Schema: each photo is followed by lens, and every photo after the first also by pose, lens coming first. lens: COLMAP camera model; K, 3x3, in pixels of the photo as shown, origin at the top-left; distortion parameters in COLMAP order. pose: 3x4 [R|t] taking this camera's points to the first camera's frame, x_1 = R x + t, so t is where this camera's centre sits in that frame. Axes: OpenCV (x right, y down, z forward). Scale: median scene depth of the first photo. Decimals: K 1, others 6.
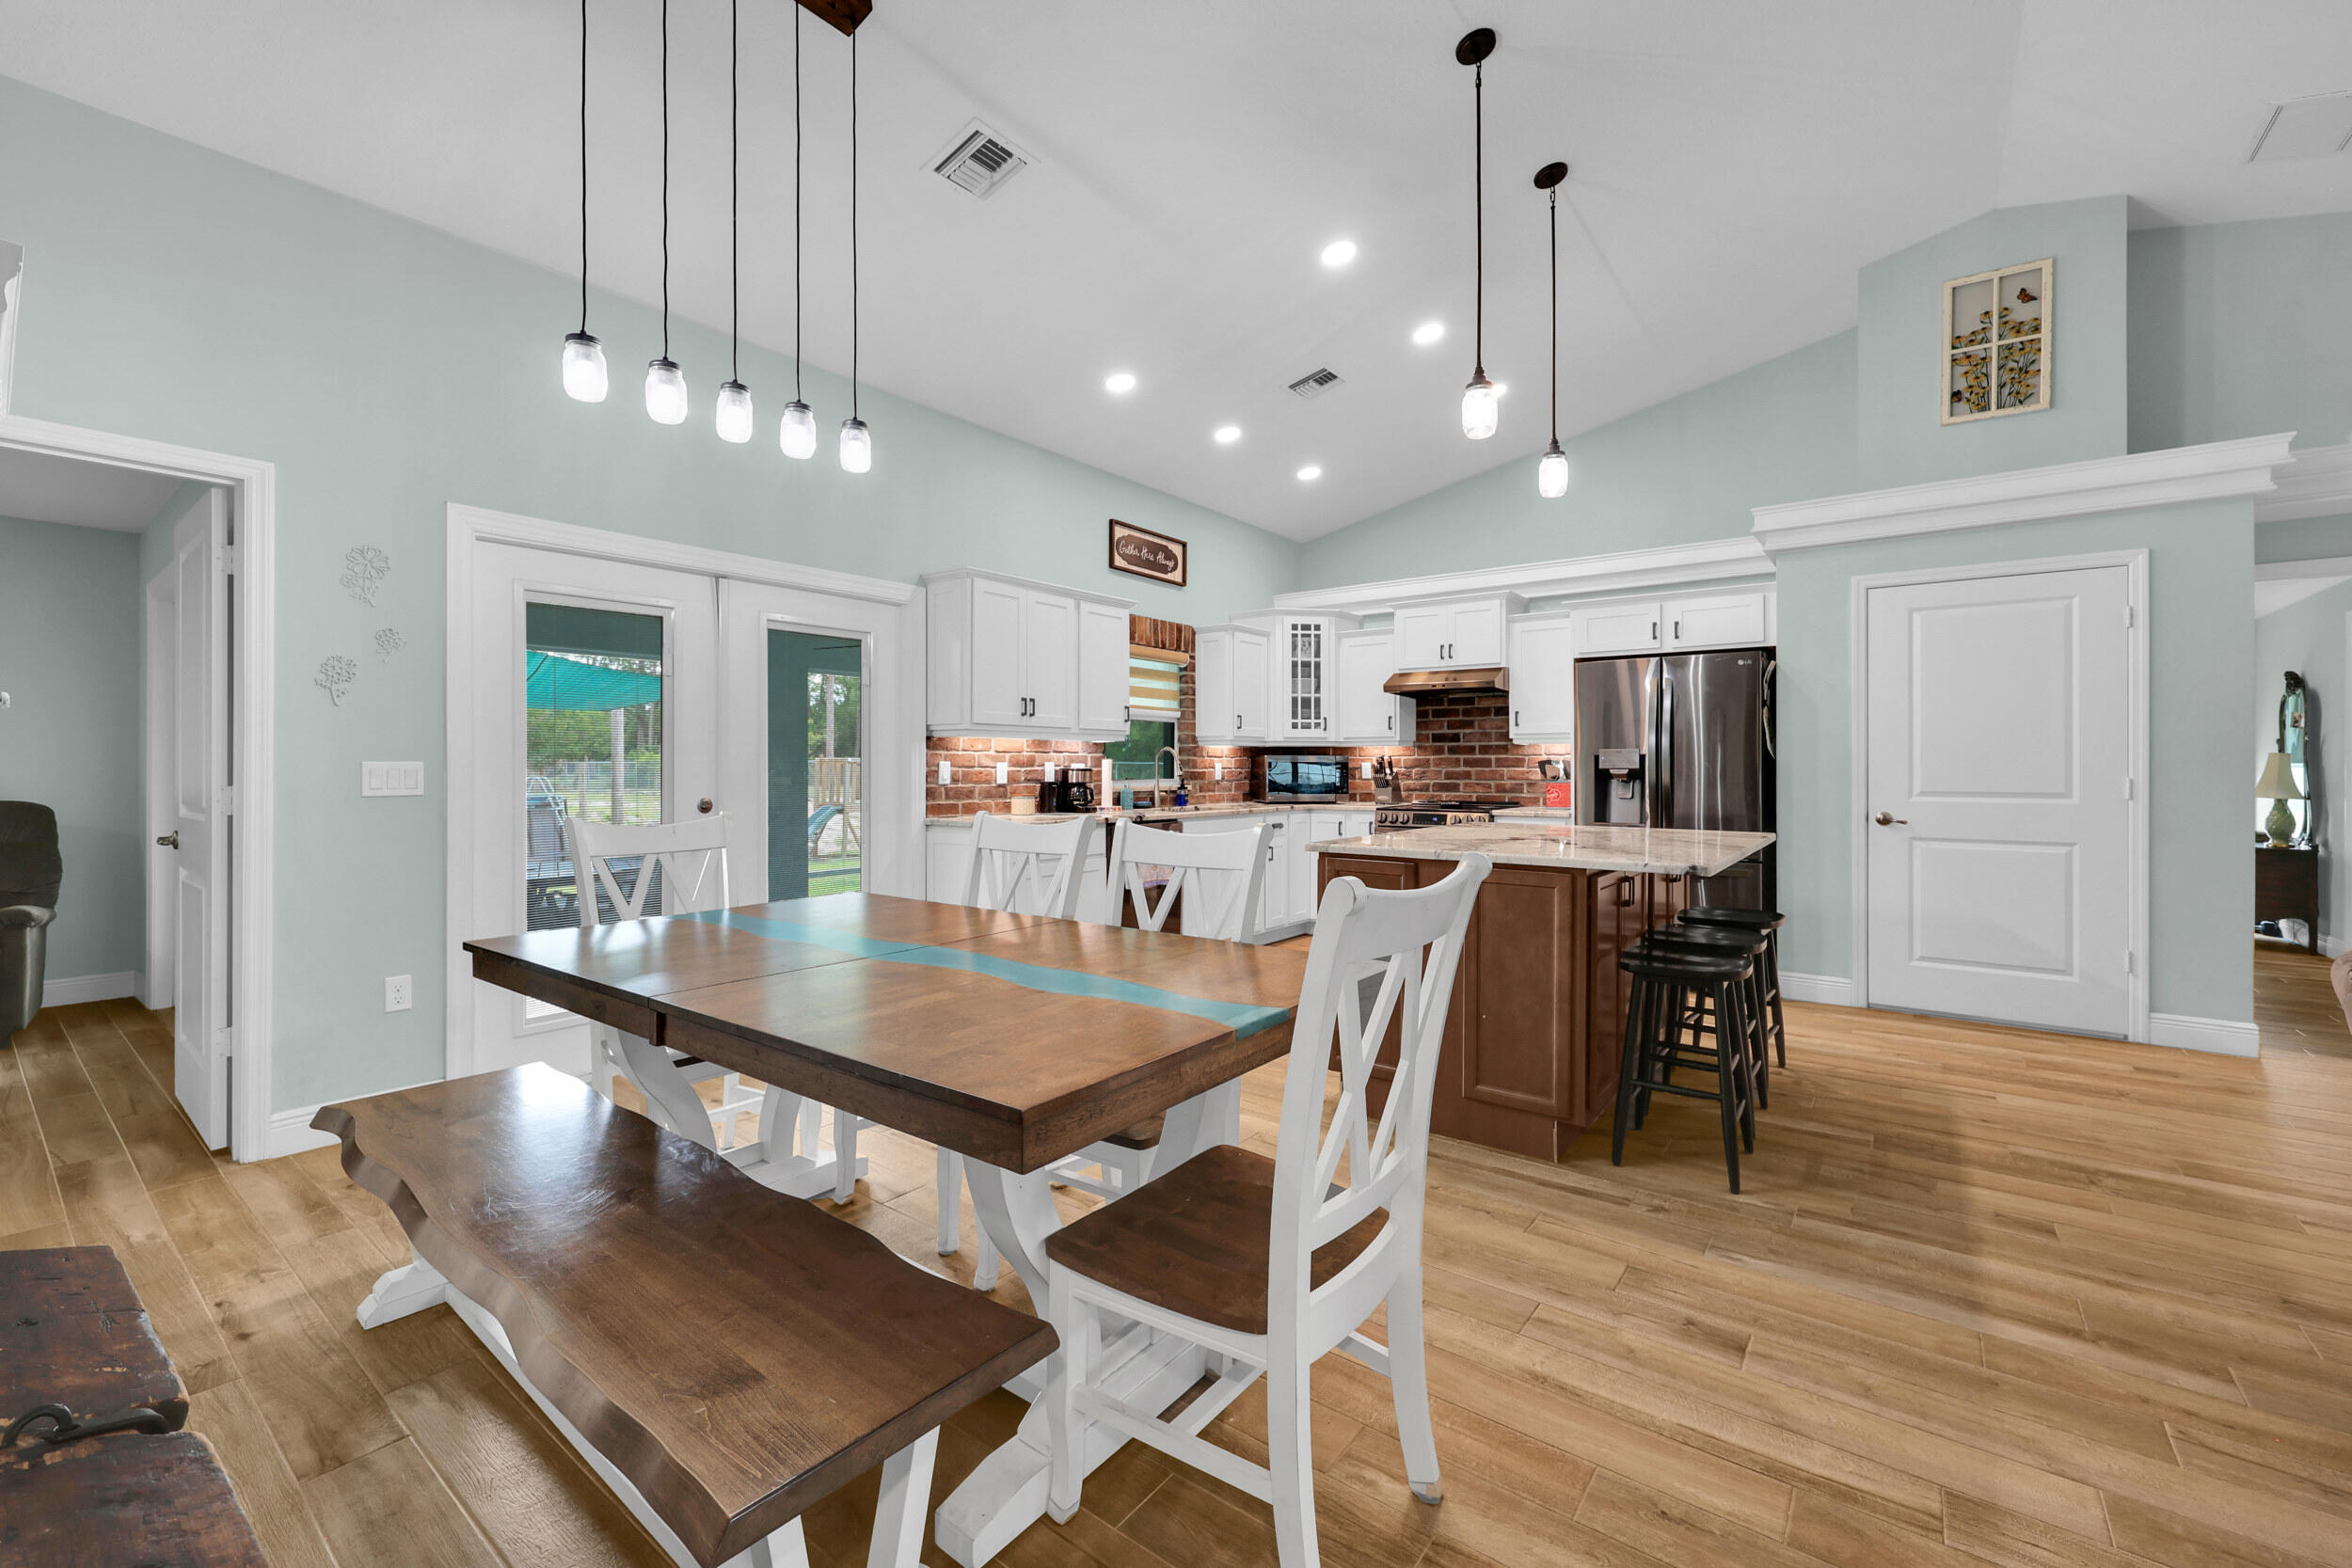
lens RADIAL K [[952.9, 0, 1157.0], [0, 952.9, 765.8], [0, 0, 1]] dist [-0.002380, 0.000303]
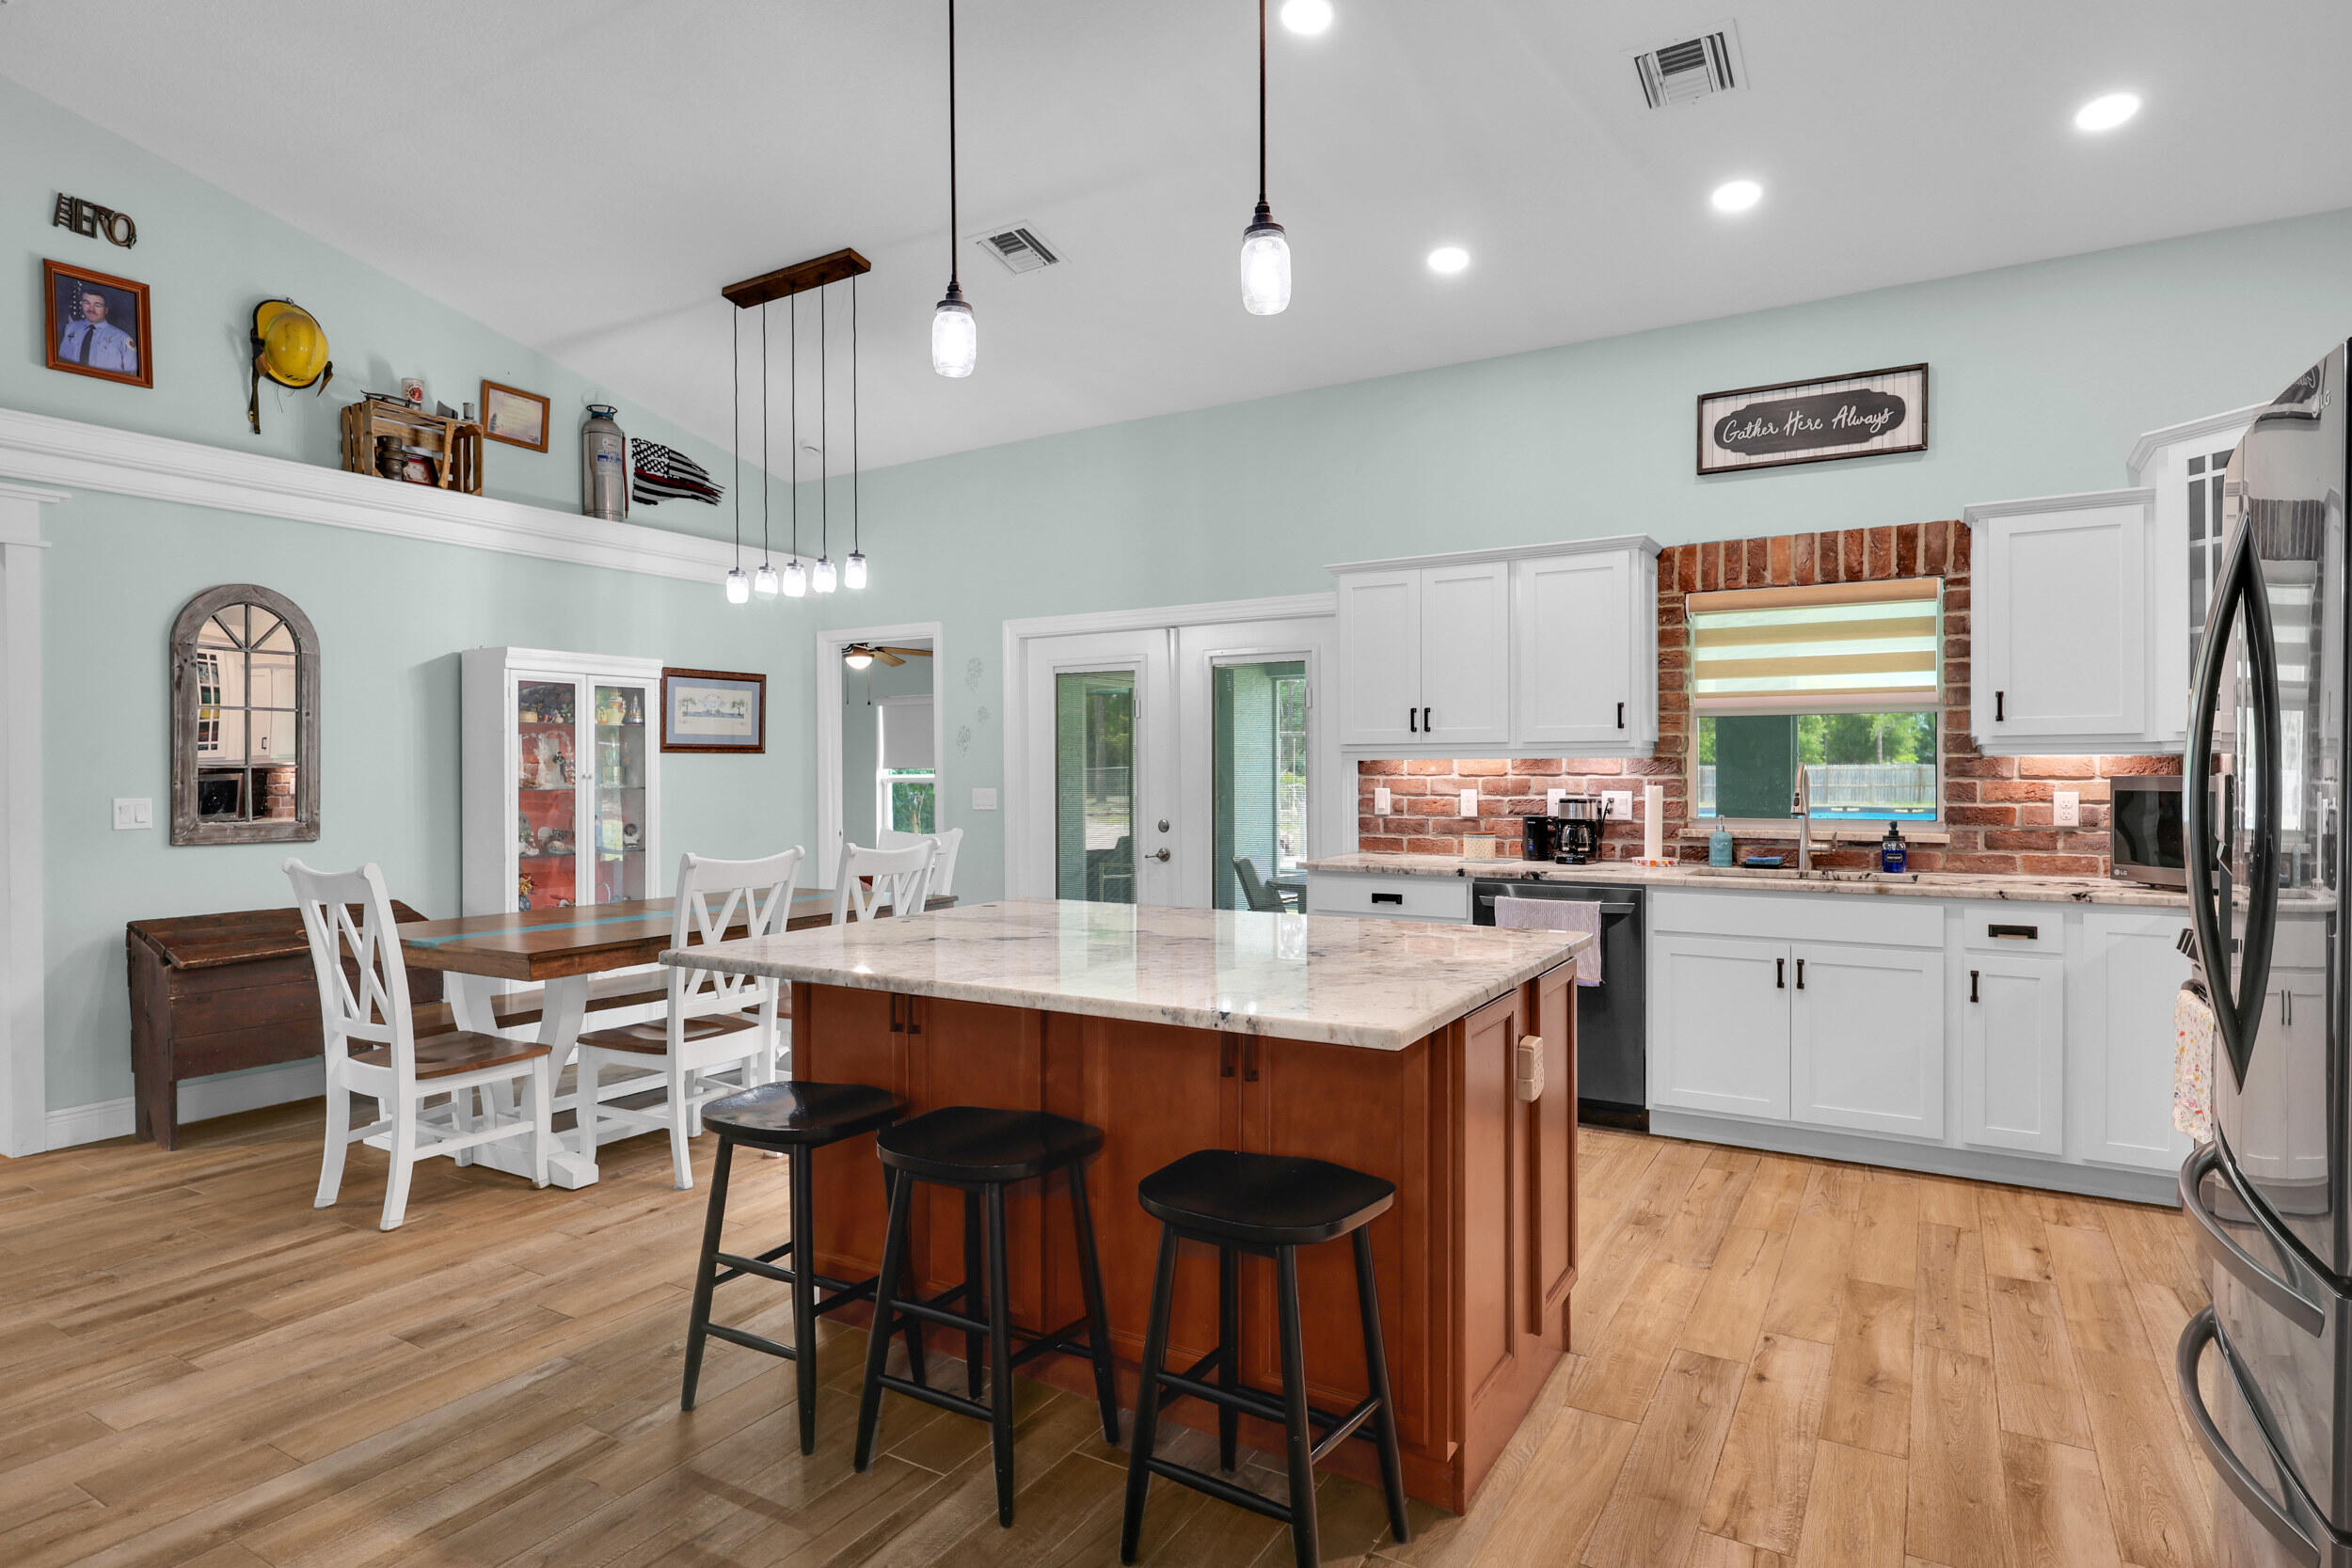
lens RADIAL K [[1256.0, 0, 1182.3], [0, 1256.0, 776.2], [0, 0, 1]] dist [0.004274, -0.000257]
pose [[0.131283, 0.004365, -0.991335, 0.896312], [0.005998, 0.999969, 0.005197, -0.022752], [0.991327, -0.006628, 0.131252, 0.695779]]
